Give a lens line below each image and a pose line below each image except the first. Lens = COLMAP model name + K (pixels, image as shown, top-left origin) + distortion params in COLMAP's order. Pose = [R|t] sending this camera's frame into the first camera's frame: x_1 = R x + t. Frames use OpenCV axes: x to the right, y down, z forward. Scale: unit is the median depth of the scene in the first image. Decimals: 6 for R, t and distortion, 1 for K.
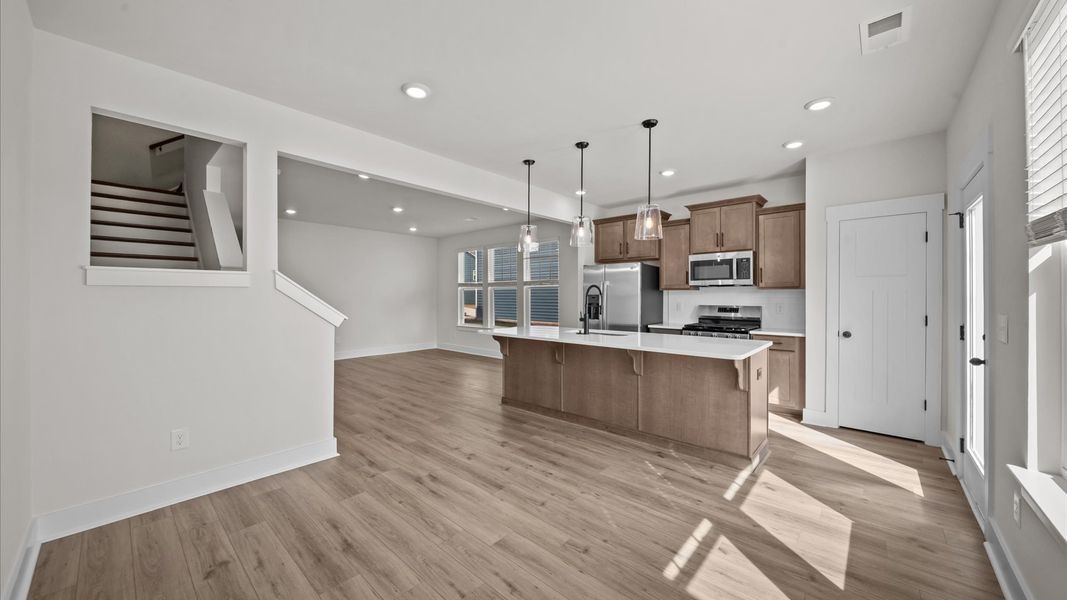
lens RADIAL K [[380.4, 0, 527.6], [0, 380.4, 291.5], [0, 0, 1]] dist [-0.000206, -0.012340]
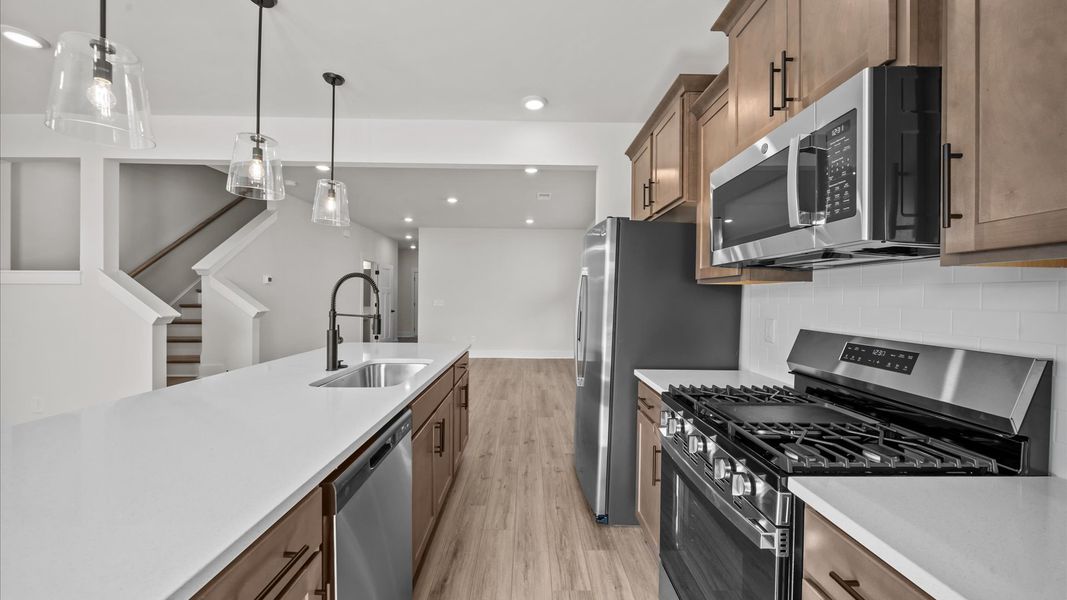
lens RADIAL K [[377.9, 0, 534.2], [0, 377.9, 296.0], [0, 0, 1]] dist [0.000044, -0.002865]
pose [[0.688895, 0.004205, -0.724849, 1.127597], [-0.002780, 0.999991, 0.003159, 0.017114], [0.724856, -0.000161, 0.688901, 1.366818]]
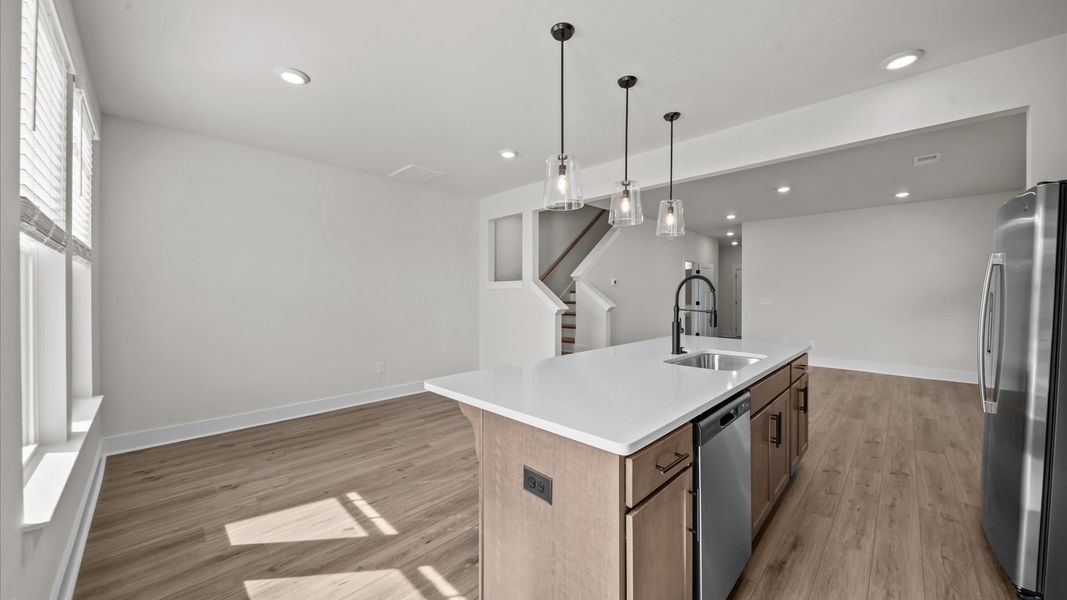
lens RADIAL K [[377.9, 0, 534.2], [0, 377.9, 296.0], [0, 0, 1]] dist [0.000044, -0.002865]
pose [[-0.032972, 0.004520, -0.999446, 1.269714], [0.007710, 0.999961, 0.004268, 0.017699], [0.999427, -0.007565, -0.033006, 1.262211]]
